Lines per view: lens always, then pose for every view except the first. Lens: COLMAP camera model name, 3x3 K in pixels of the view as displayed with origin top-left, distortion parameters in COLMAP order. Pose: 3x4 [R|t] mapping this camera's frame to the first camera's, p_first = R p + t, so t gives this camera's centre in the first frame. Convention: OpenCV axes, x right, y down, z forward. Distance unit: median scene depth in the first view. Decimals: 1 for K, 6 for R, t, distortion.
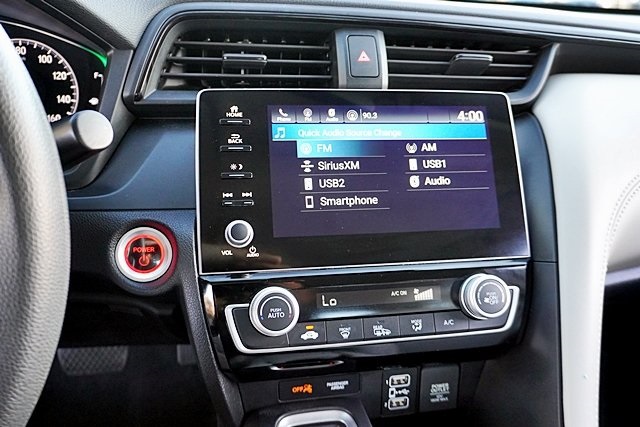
lens RADIAL K [[511.5, 0, 322.7], [0, 511.5, 210.4], [0, 0, 1]] dist [-0.031308, 0.048166]
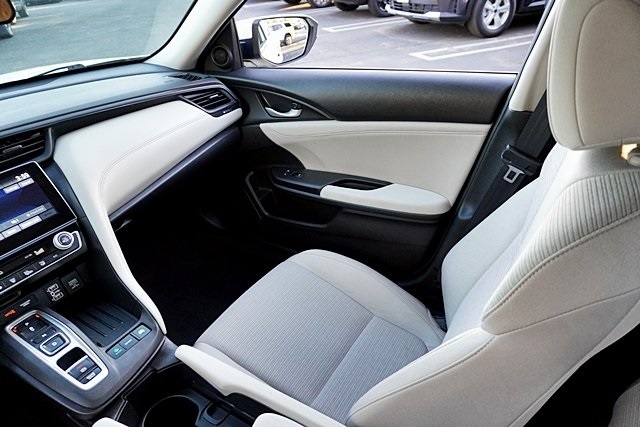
lens RADIAL K [[430.1, 0, 322.4], [0, 430.1, 215.9], [0, 0, 1]] dist [-0.040425, 0.030082]
pose [[0.688444, -0.461288, 0.559695, 0.060710], [0.387992, 0.886214, 0.253154, 0.018045], [-0.612786, 0.042875, 0.789085, -1.394194]]
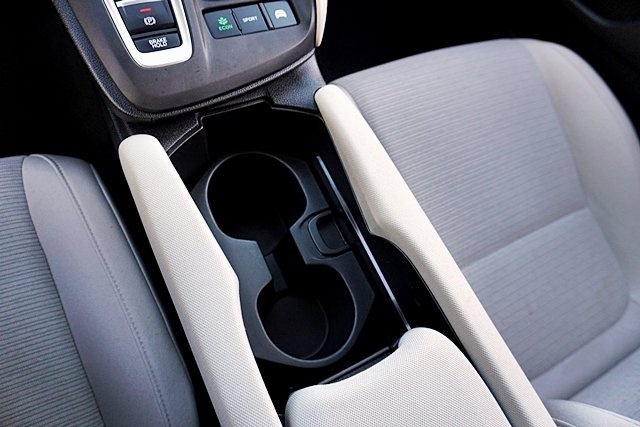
lens RADIAL K [[430.1, 0, 321.7], [0, 430.1, 215.9], [0, 0, 1]] dist [-0.040425, 0.030082]
pose [[0.955247, -0.166169, 0.244727, 0.122829], [-0.043716, 0.738928, 0.672364, 0.347932], [-0.292562, -0.652972, 0.698595, -0.313433]]
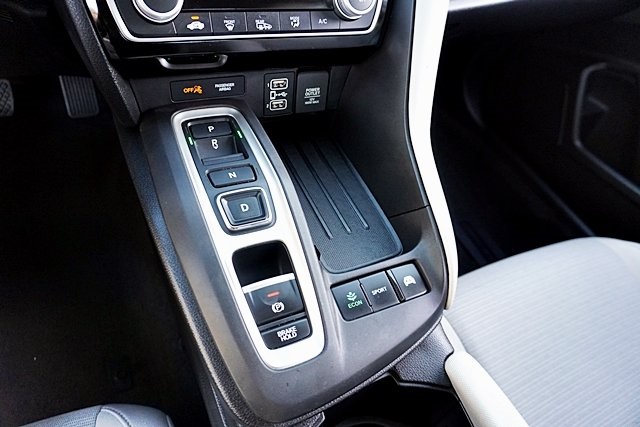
lens RADIAL K [[430.1, 0, 318.8], [0, 430.1, 213.9], [0, 0, 1]] dist [-0.040425, 0.030082]
pose [[0.966306, -0.084528, 0.243122, -0.023488], [-0.028870, 0.902988, 0.428694, 0.182522], [-0.255773, -0.421268, 0.870123, 0.007011]]
